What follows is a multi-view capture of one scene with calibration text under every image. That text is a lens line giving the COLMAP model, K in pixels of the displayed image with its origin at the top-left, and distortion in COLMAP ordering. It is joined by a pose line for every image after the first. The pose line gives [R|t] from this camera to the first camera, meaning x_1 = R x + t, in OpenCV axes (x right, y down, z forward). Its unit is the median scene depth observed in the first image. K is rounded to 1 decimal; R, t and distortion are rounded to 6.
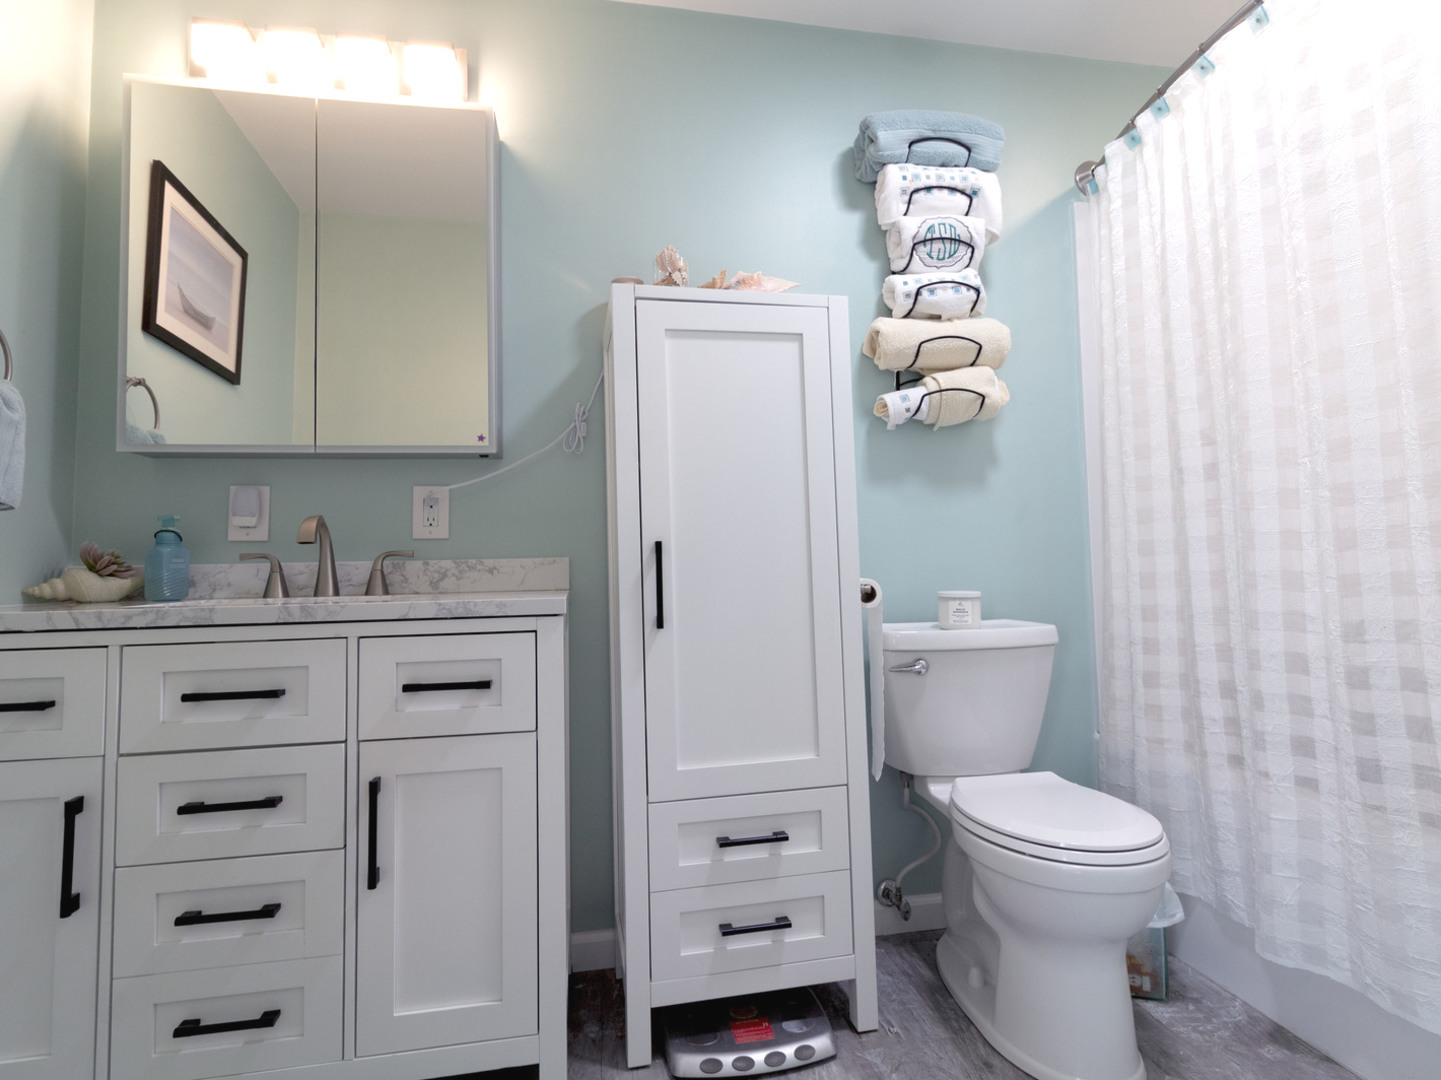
lens RADIAL K [[757.1, 0, 721.9], [0, 757.1, 530.7], [0, 0, 1]] dist [0.006168, -0.001752]
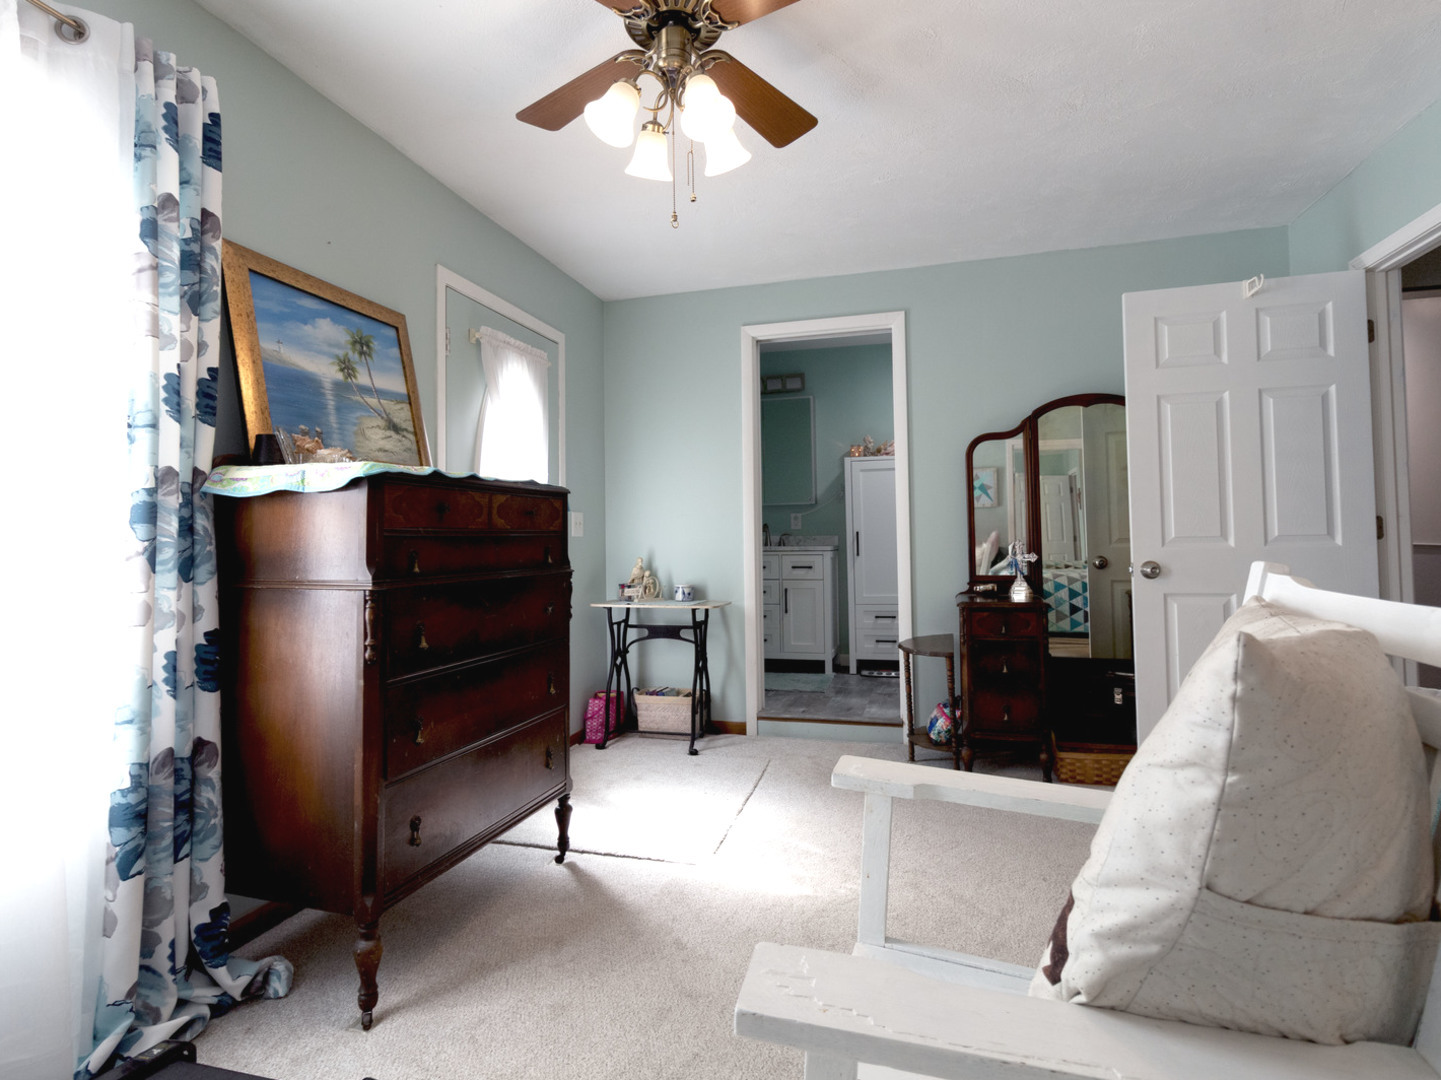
lens RADIAL K [[757.1, 0, 718.5], [0, 757.1, 531.6], [0, 0, 1]] dist [0.006168, -0.001752]
pose [[0.899786, 0.001438, -0.436329, 0.876314], [0.018436, 0.998976, 0.041311, -0.143578], [0.435942, -0.045215, 0.898838, -2.468790]]
